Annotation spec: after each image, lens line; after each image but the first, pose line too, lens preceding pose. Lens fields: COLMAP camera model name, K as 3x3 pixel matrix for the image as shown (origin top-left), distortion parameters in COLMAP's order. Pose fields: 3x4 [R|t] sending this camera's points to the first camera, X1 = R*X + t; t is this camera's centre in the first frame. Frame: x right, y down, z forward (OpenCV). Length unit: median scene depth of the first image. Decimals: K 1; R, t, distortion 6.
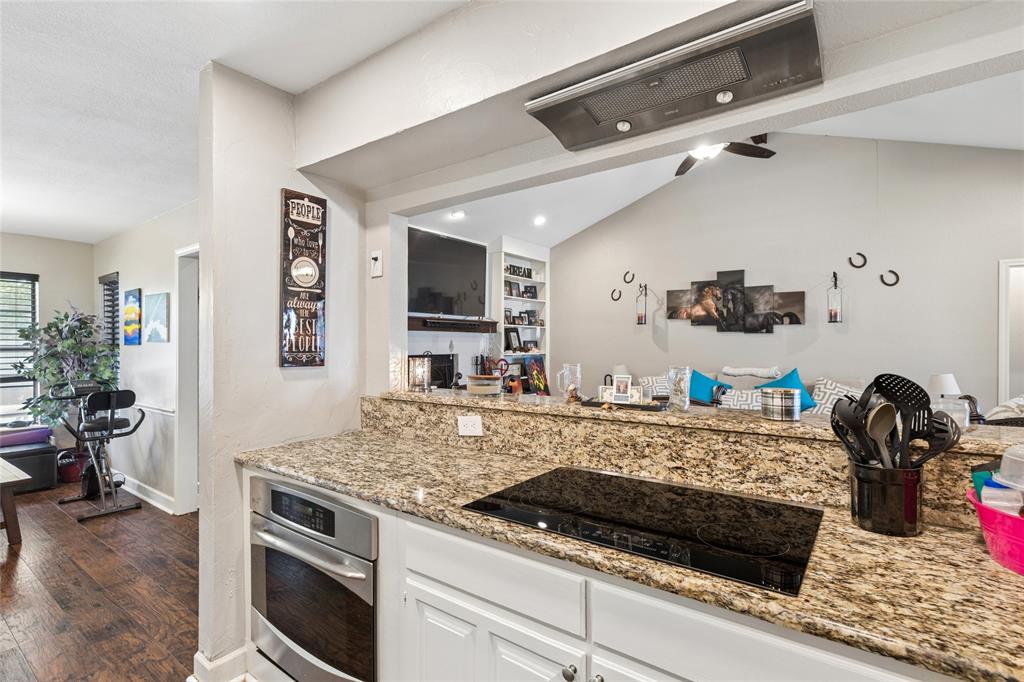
lens RADIAL K [[487.5, 0, 498.5], [0, 487.5, 350.1], [0, 0, 1]] dist [-0.002182, -0.000450]
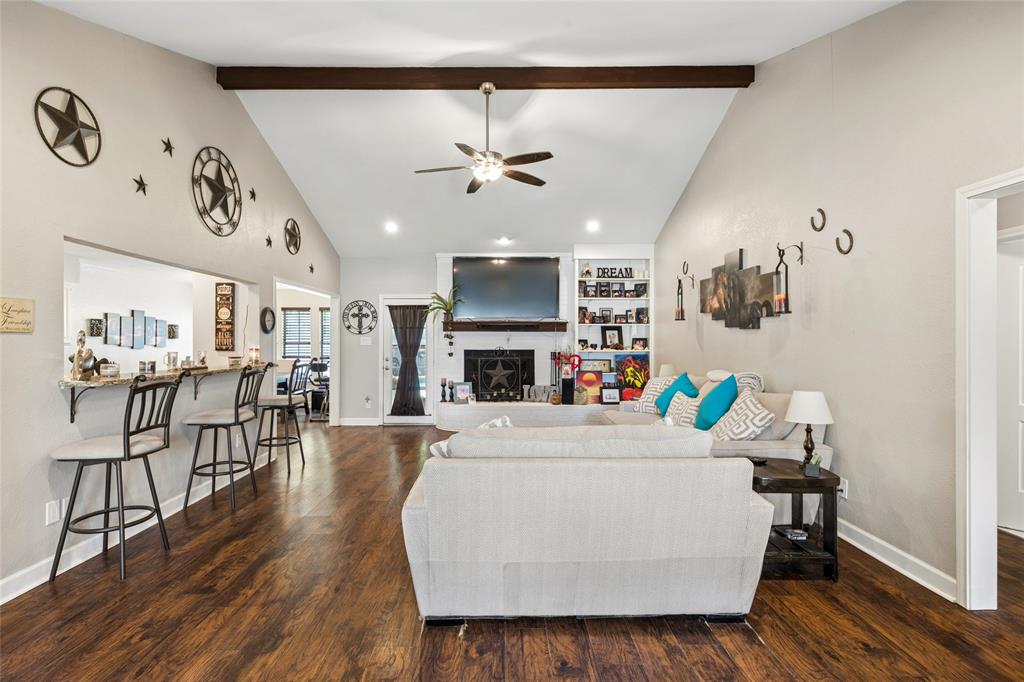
lens RADIAL K [[487.5, 0, 505.6], [0, 487.5, 337.9], [0, 0, 1]] dist [-0.002182, -0.000450]
pose [[0.619067, -0.003648, -0.785330, 1.224122], [-0.010328, 0.999865, -0.012786, -0.008349], [0.785271, 0.016026, 0.618945, 0.288683]]
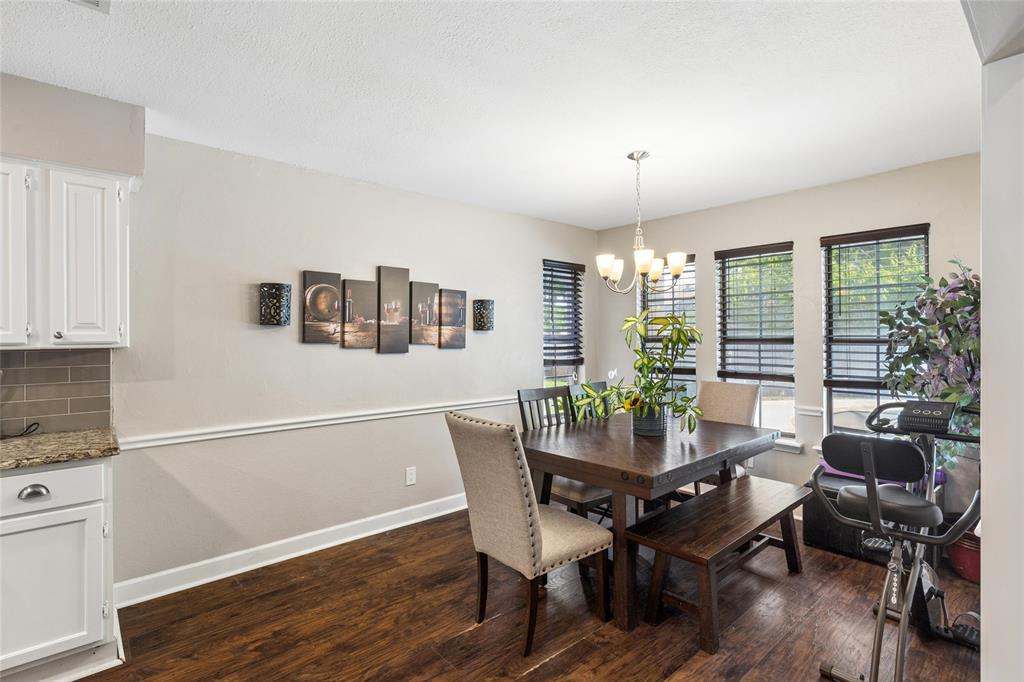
lens RADIAL K [[487.5, 0, 509.0], [0, 487.5, 337.1], [0, 0, 1]] dist [-0.002182, -0.000450]
pose [[-0.191917, 0.004381, -0.981401, -0.243328], [-0.008320, 0.999947, 0.006090, -0.009798], [0.981376, 0.009334, -0.191870, 0.671020]]
